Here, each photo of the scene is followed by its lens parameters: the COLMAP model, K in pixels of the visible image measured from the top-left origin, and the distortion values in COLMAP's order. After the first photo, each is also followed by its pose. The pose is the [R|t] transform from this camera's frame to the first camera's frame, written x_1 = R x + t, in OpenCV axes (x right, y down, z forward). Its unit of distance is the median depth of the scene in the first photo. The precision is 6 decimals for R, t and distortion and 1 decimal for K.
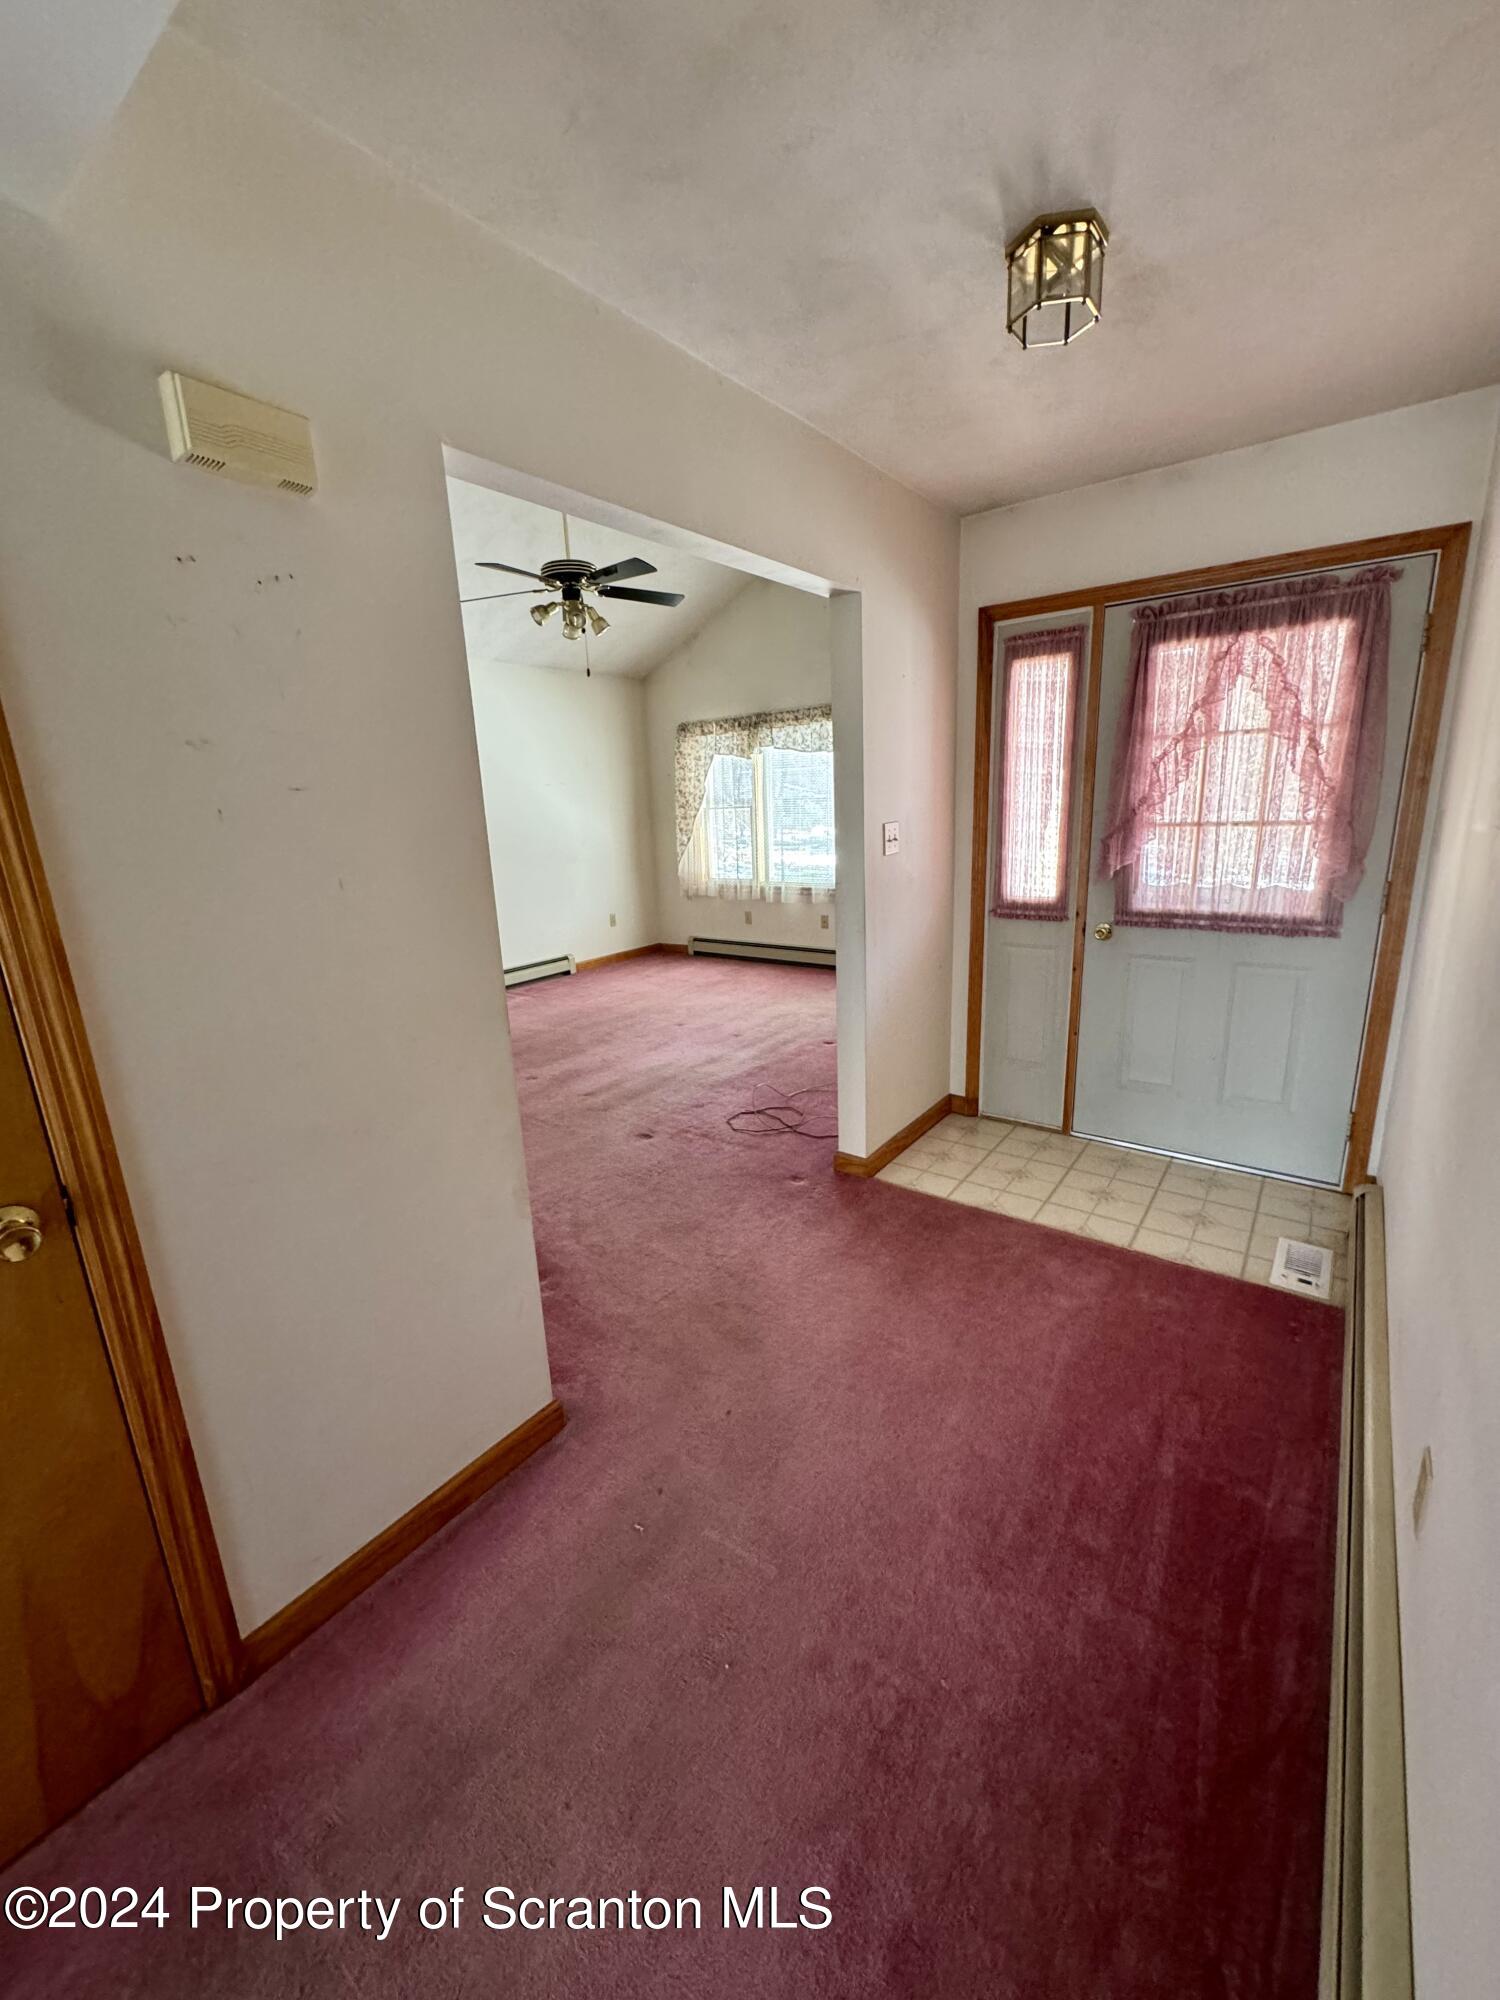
lens RADIAL K [[797.6, 0, 748.5], [0, 797.6, 999.0], [0, 0, 1]] dist [-0.000862, 0.000191]
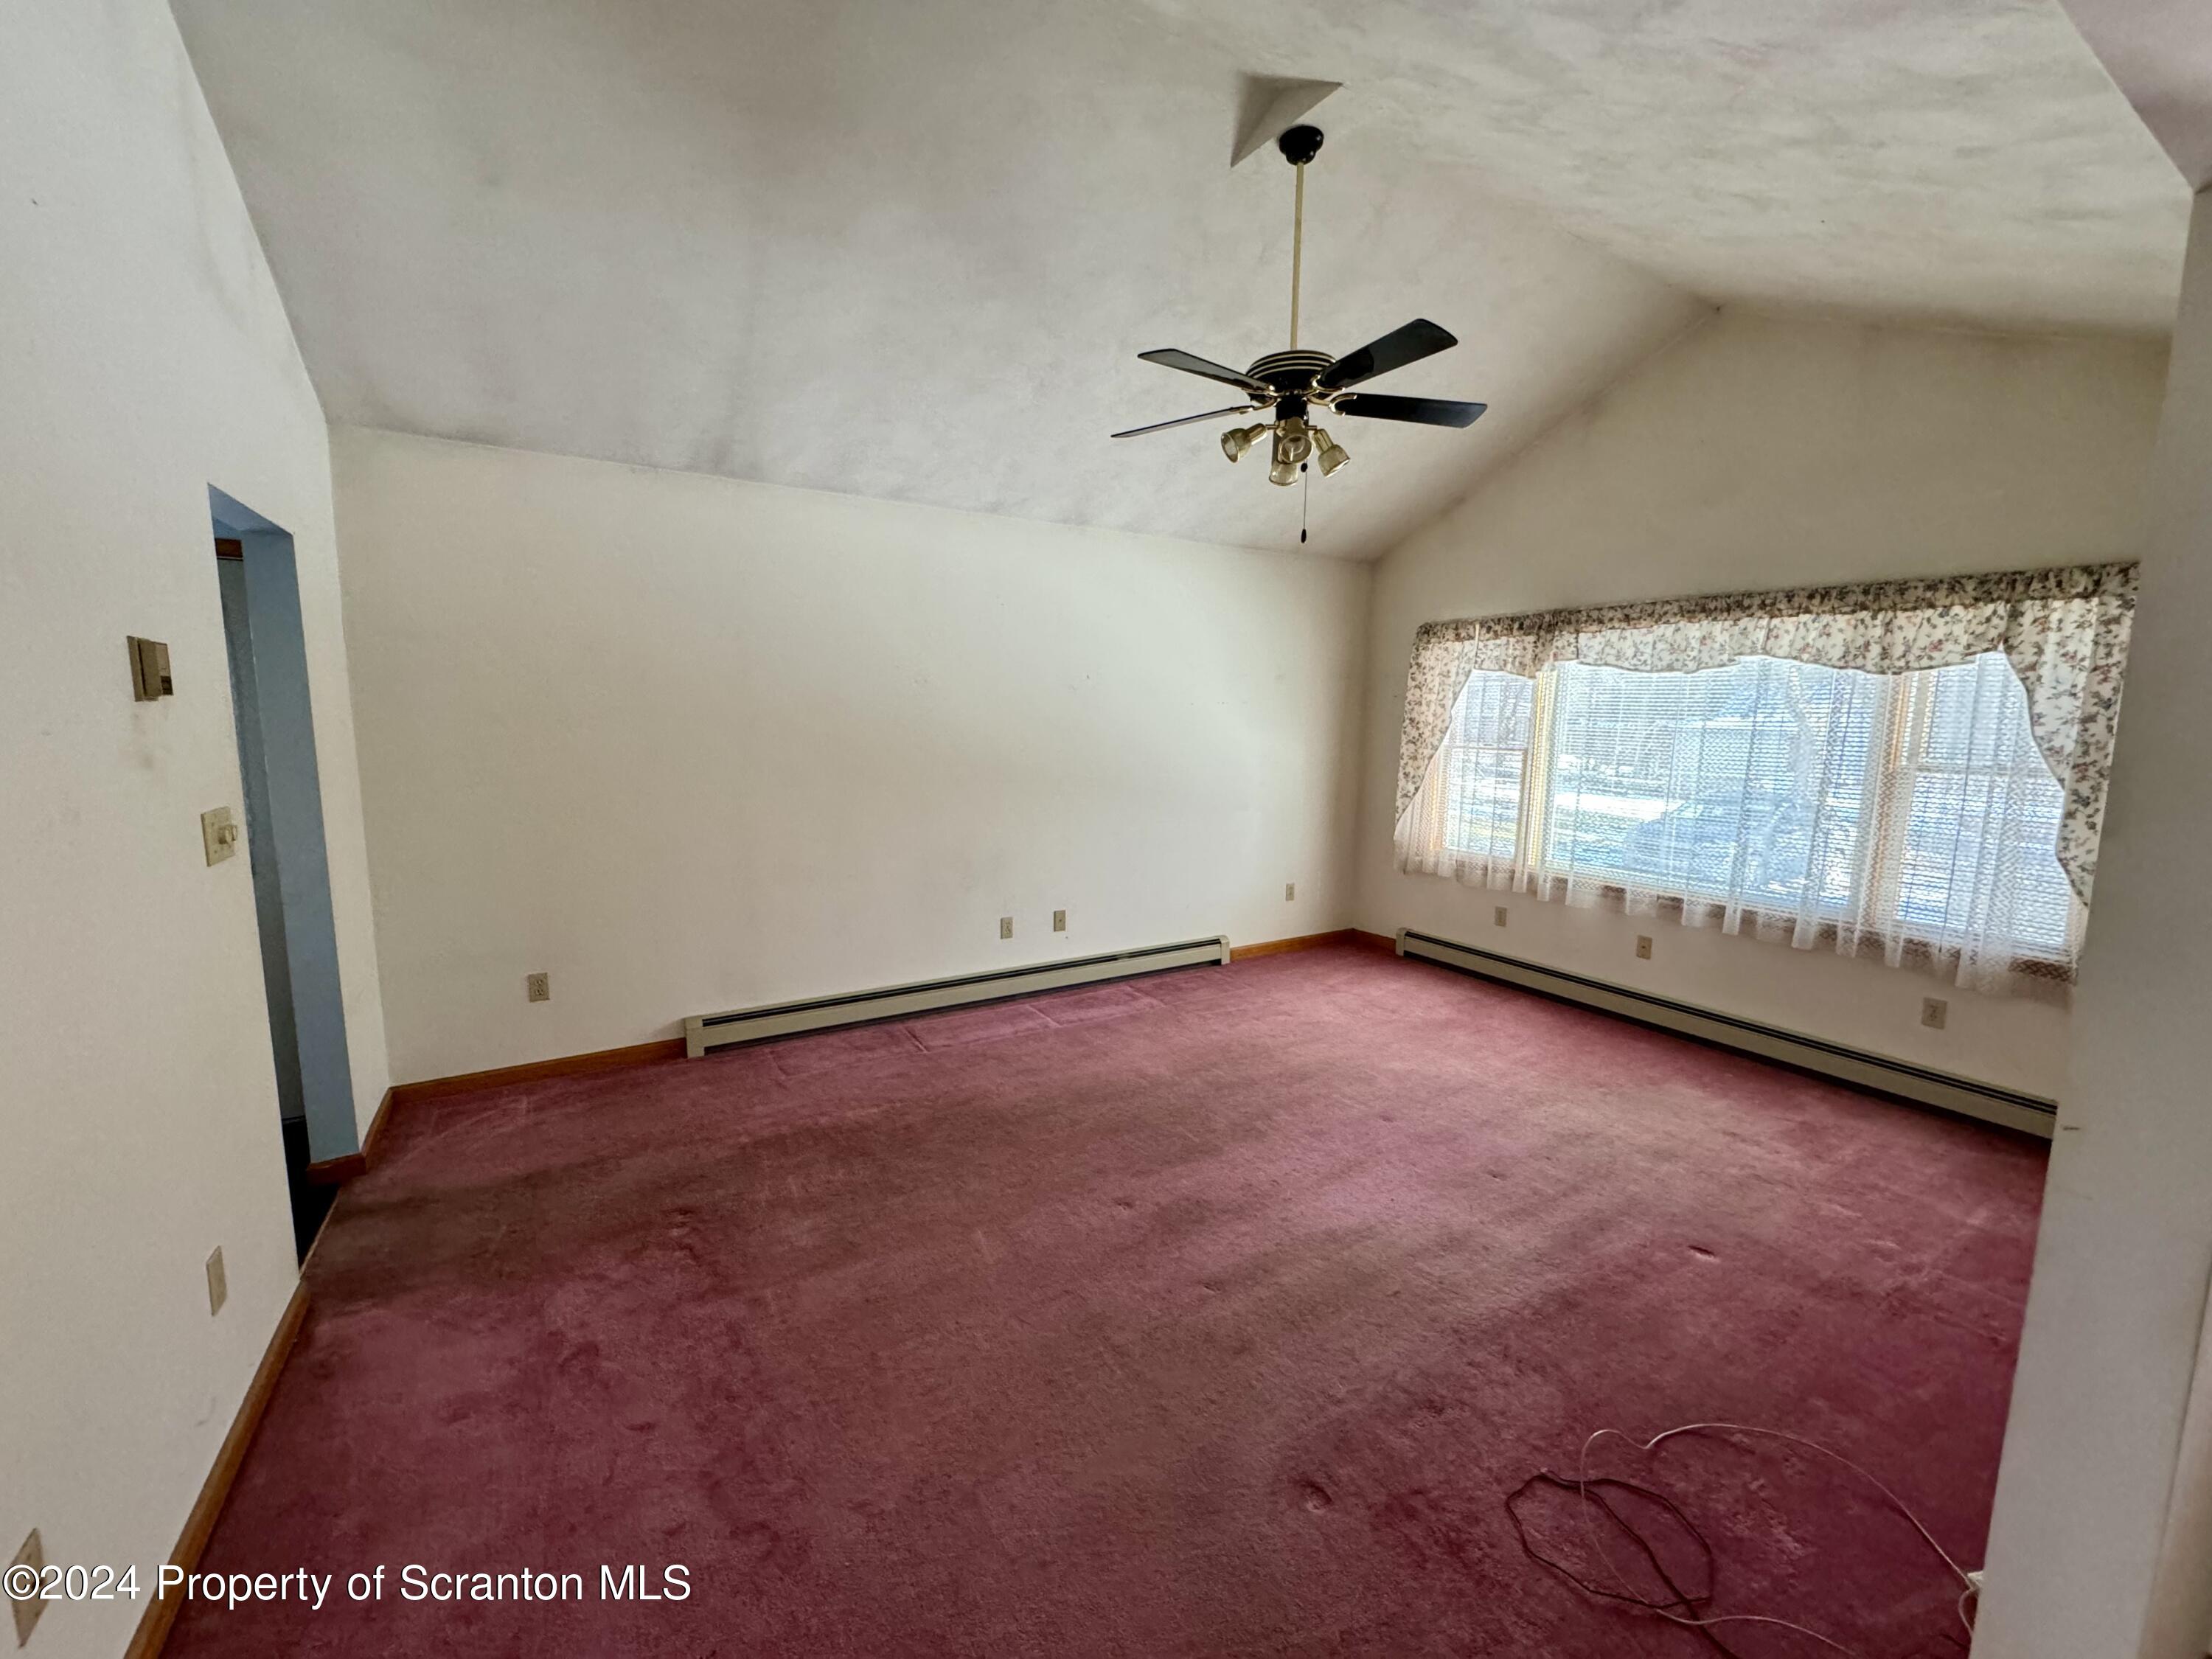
lens RADIAL K [[882.2, 0, 1103.7], [0, 882.2, 826.9], [0, 0, 1]] dist [-0.000862, 0.000191]
pose [[0.926633, 0.098980, -0.362703, -0.052486], [-0.137436, 0.987133, -0.081736, -0.080037], [0.349946, 0.125587, 0.928313, 0.242515]]
